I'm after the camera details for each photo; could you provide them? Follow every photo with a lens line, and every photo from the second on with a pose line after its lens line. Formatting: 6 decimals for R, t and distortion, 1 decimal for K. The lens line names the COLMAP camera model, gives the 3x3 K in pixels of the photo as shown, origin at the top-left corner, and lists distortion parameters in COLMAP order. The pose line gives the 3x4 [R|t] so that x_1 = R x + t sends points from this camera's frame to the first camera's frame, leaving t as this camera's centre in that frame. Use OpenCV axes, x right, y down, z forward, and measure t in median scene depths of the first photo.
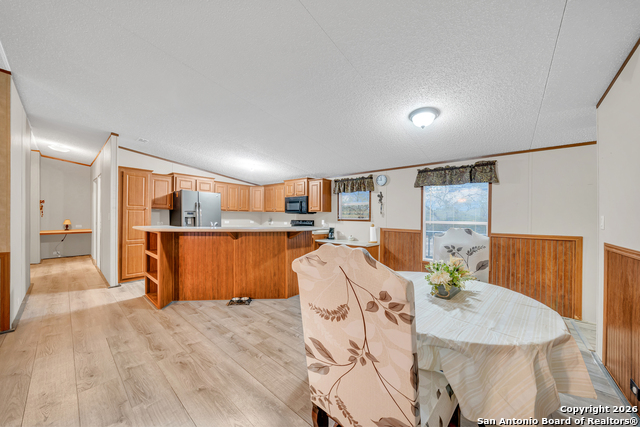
lens RADIAL K [[219.7, 0, 318.2], [0, 219.7, 215.3], [0, 0, 1]] dist [-0.000942, -0.000043]
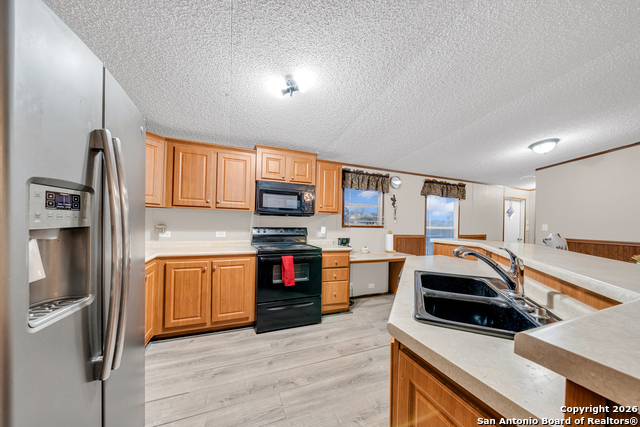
lens RADIAL K [[225.8, 0, 319.0], [0, 225.8, 216.6], [0, 0, 1]] dist [-0.001457, -0.000049]
pose [[0.462892, 0.018658, 0.886218, -0.680273], [-0.021917, 0.999714, -0.009599, -0.001900], [-0.886144, -0.014980, 0.463168, 0.849535]]
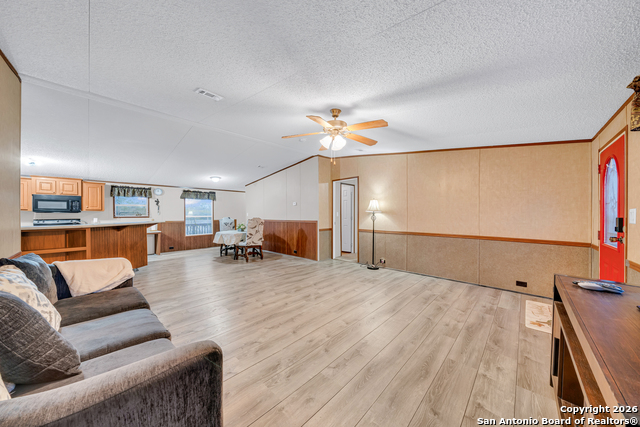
lens RADIAL K [[219.2, 0, 319.0], [0, 219.2, 213.5], [0, 0, 1]] dist [-0.004616, -0.000122]
pose [[0.055111, -0.008899, 0.998441, -1.259653], [0.003996, 0.999954, 0.008692, -0.008450], [-0.998472, 0.003511, 0.055145, -0.270647]]
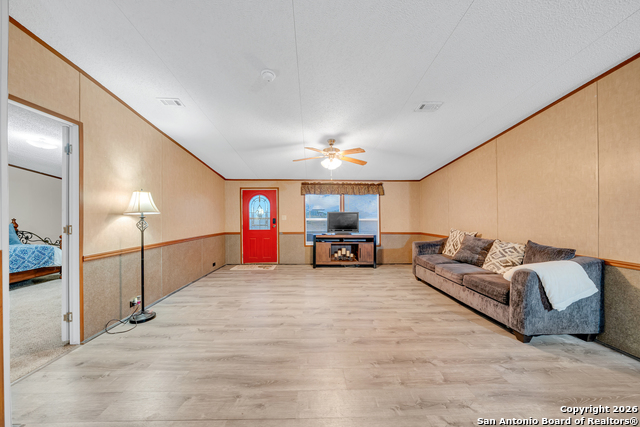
lens RADIAL K [[225.8, 0, 319.0], [0, 225.8, 216.6], [0, 0, 1]] dist [-0.001457, -0.000049]
pose [[-0.740344, -0.008861, -0.672170, -0.073762], [-0.008350, 0.999957, -0.003986, -0.000371], [0.672176, 0.002662, -0.740387, 0.296010]]
